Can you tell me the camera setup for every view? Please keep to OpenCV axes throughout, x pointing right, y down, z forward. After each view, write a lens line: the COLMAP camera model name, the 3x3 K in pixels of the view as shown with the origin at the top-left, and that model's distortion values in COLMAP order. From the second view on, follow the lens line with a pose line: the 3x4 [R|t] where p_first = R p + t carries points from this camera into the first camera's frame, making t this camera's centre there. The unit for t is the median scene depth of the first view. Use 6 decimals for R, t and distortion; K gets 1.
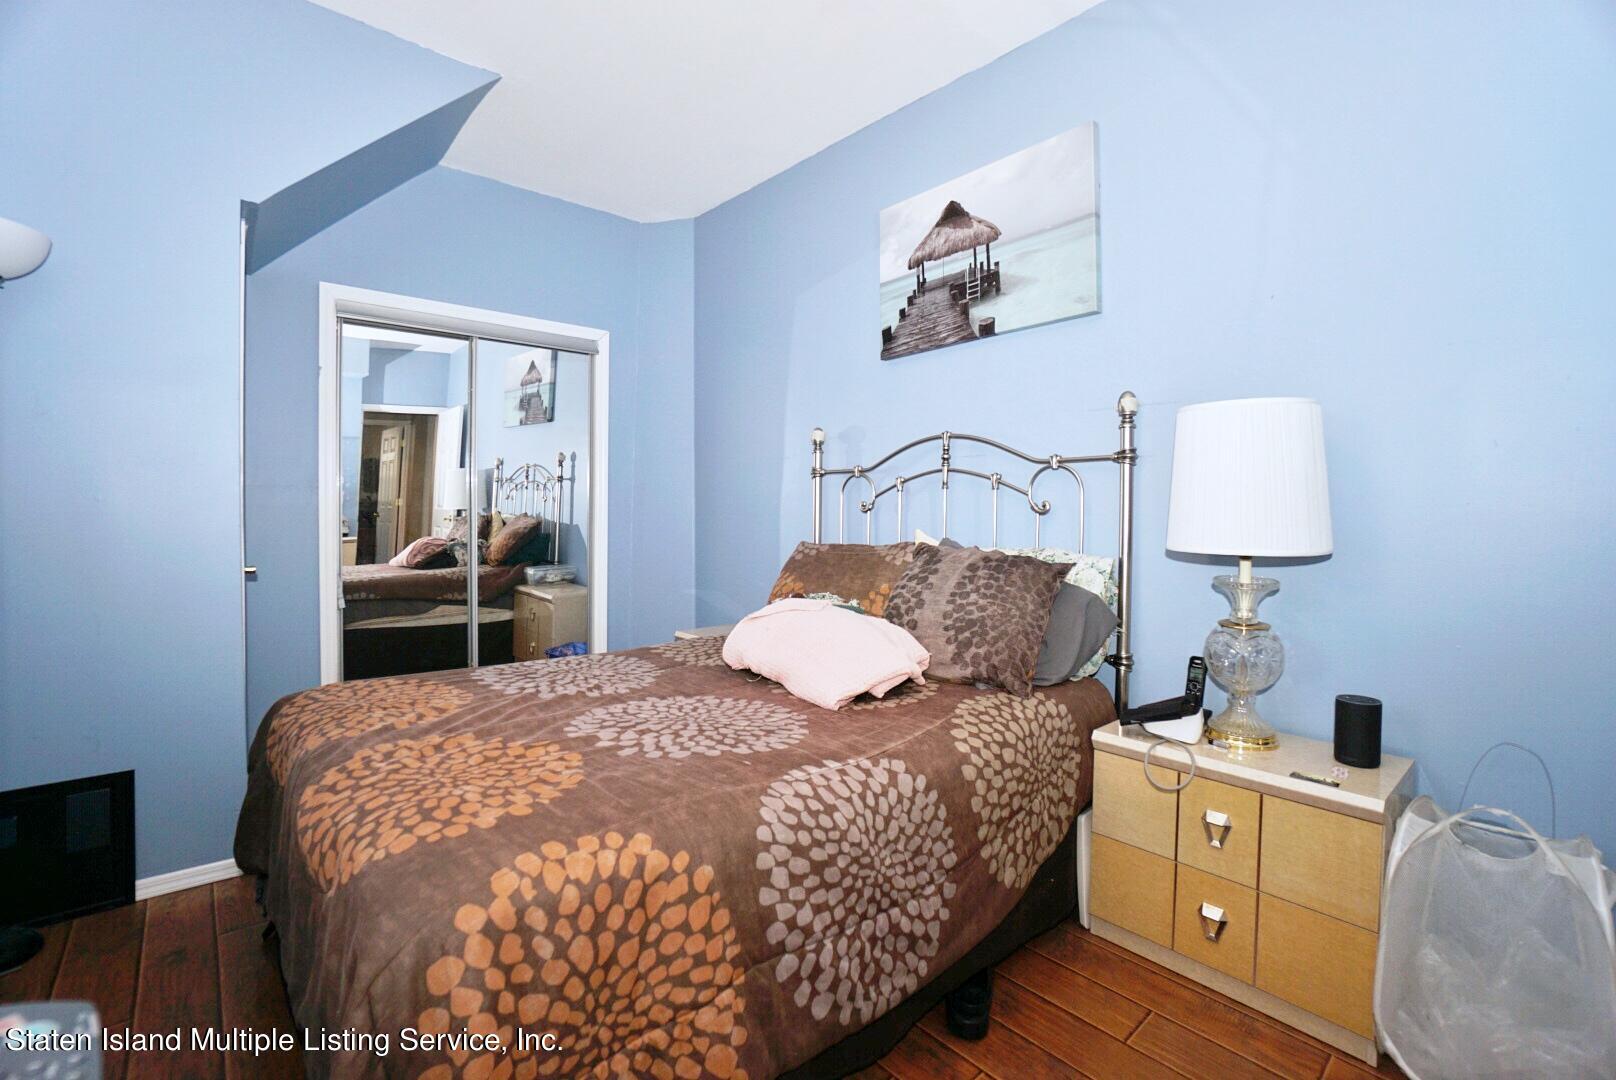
lens RADIAL K [[705.8, 0, 799.6], [0, 705.8, 542.3], [0, 0, 1]] dist [-0.004952, 0.002381]
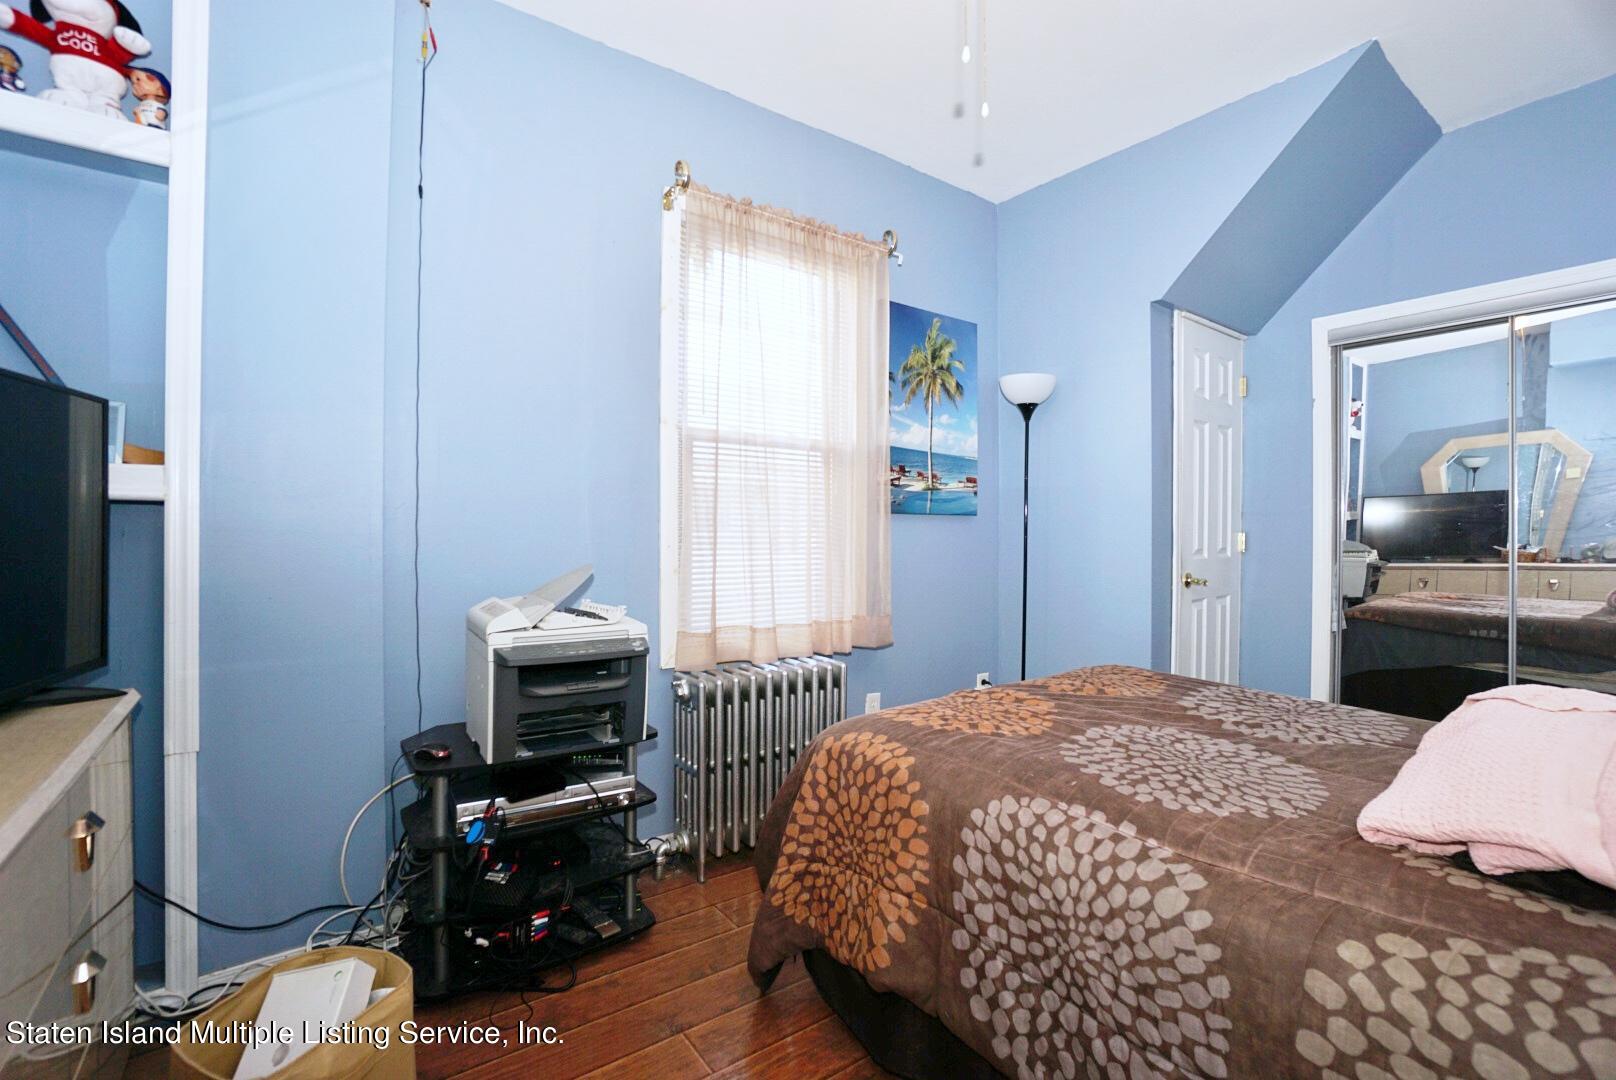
lens RADIAL K [[705.8, 0, 799.5], [0, 705.8, 532.6], [0, 0, 1]] dist [-0.004952, 0.002381]
pose [[-0.084352, -0.005690, -0.996420, 0.966224], [-0.050607, 0.998718, -0.001419, -0.014172], [0.995150, 0.050306, -0.084532, 0.711755]]
